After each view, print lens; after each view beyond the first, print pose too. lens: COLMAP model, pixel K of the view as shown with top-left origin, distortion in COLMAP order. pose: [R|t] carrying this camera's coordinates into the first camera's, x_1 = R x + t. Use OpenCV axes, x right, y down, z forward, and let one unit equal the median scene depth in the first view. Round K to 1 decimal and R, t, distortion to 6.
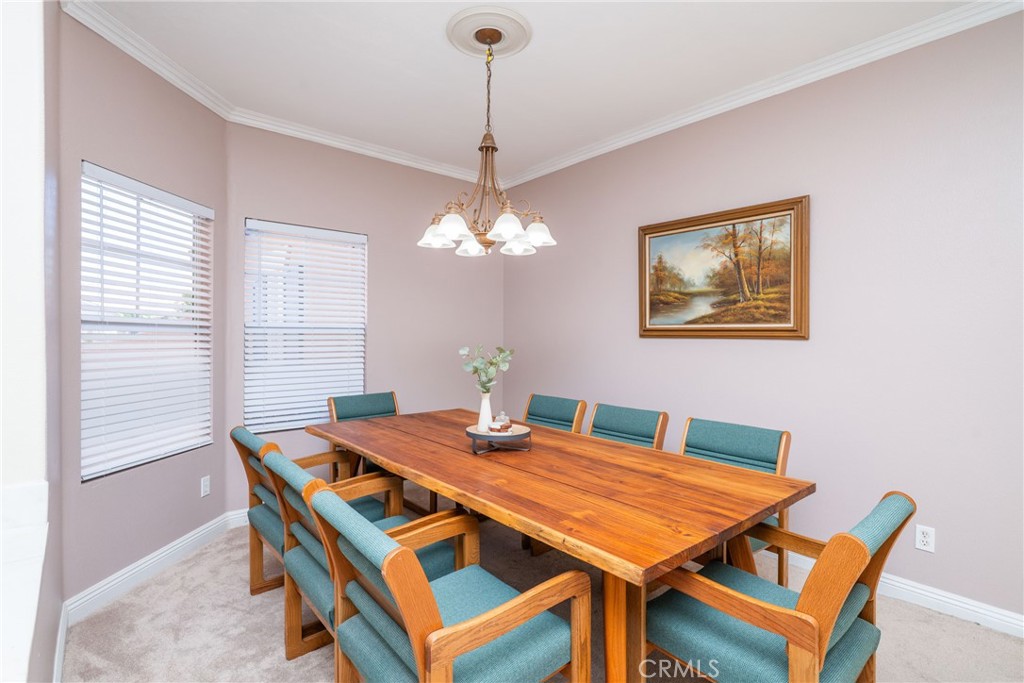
lens RADIAL K [[488.1, 0, 516.2], [0, 488.1, 335.3], [0, 0, 1]] dist [0.000372, 0.000013]
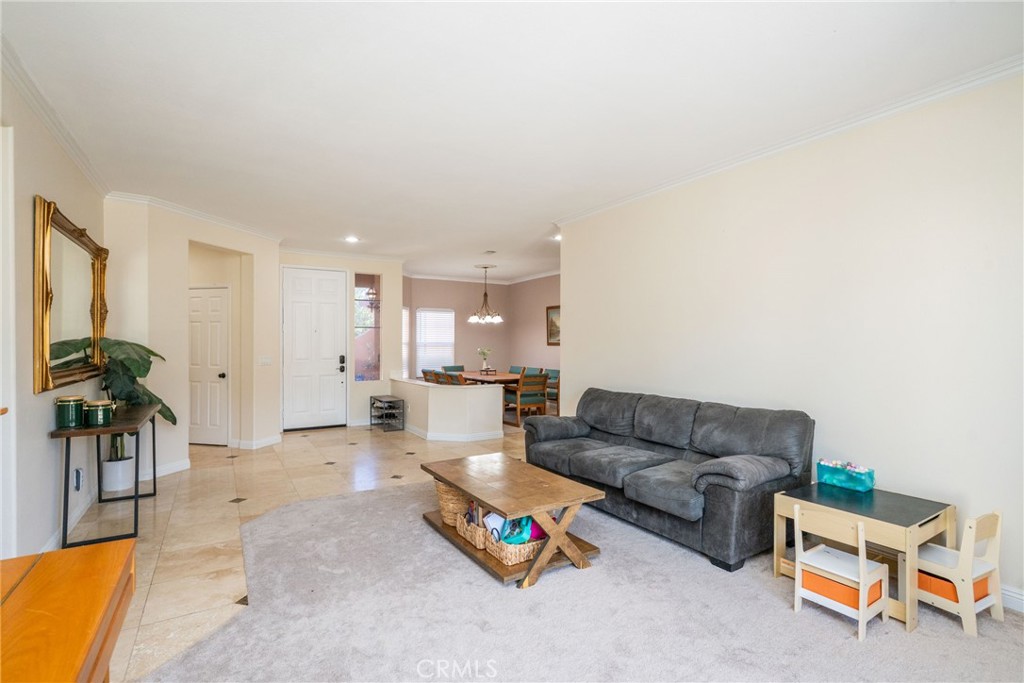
lens RADIAL K [[488.1, 0, 515.2], [0, 488.1, 343.4], [0, 0, 1]] dist [0.000372, 0.000013]
pose [[0.984982, -0.005170, -0.172582, 0.656989], [0.002610, 0.999883, -0.015057, 0.040632], [0.172640, 0.014381, 0.984880, -2.160467]]
